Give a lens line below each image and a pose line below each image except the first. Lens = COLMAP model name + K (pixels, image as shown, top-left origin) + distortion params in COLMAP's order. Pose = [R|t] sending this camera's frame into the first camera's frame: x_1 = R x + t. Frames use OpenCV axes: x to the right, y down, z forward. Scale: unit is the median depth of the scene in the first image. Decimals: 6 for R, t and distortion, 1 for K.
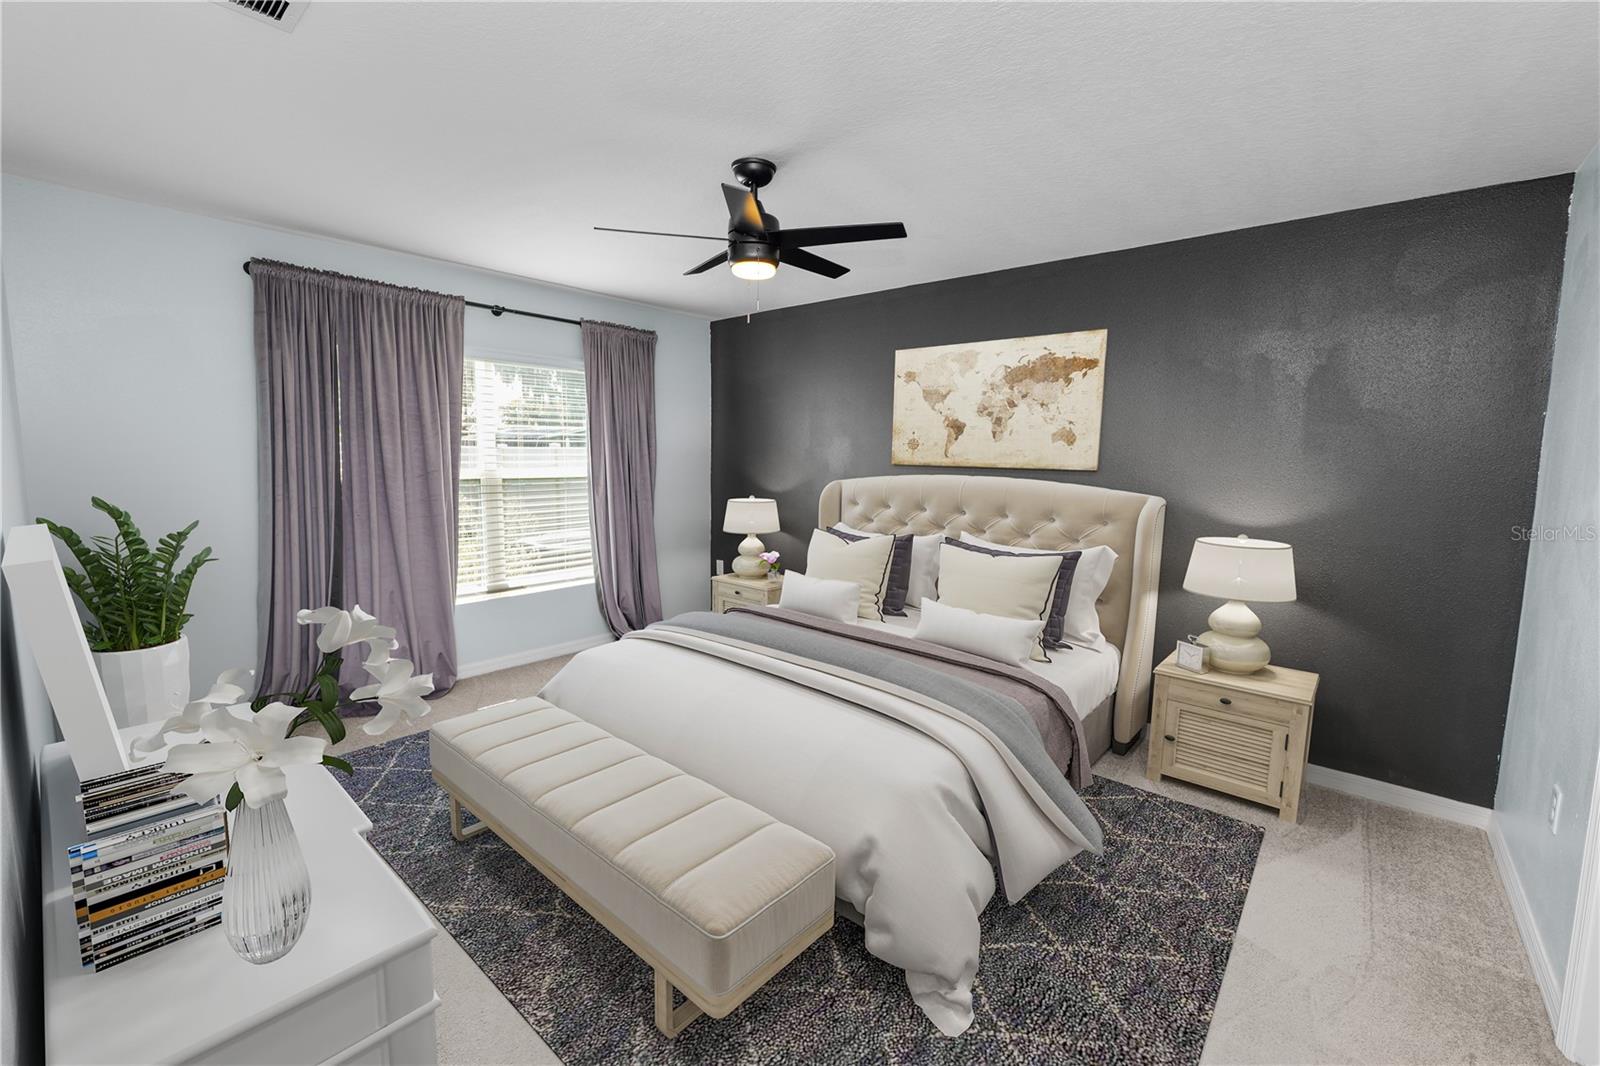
lens RADIAL K [[653.2, 0, 800.1], [0, 653.2, 525.1], [0, 0, 1]] dist [-0.012001, 0.000423]
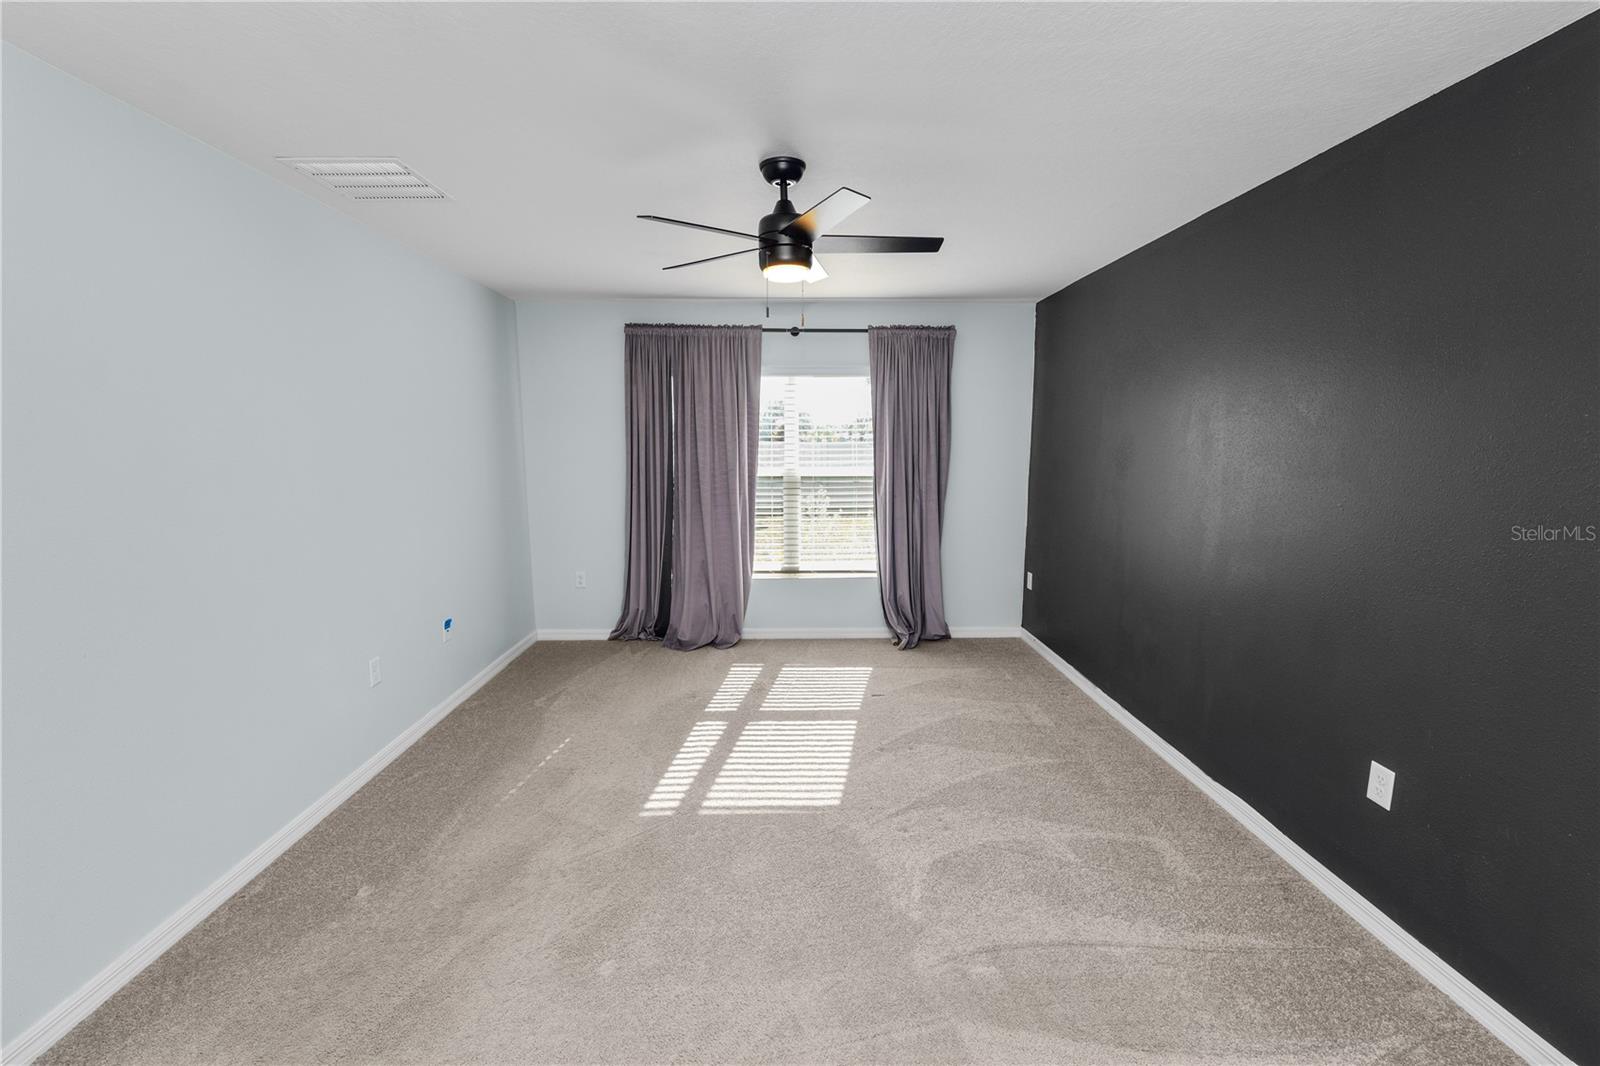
lens RADIAL K [[653.2, 0, 800.1], [0, 653.2, 525.1], [0, 0, 1]] dist [-0.012001, 0.000423]
pose [[0.673177, 0.080735, -0.735061, 0.428576], [-0.070646, 0.996497, 0.044752, -0.038929], [0.736099, 0.021804, 0.676522, 0.230123]]
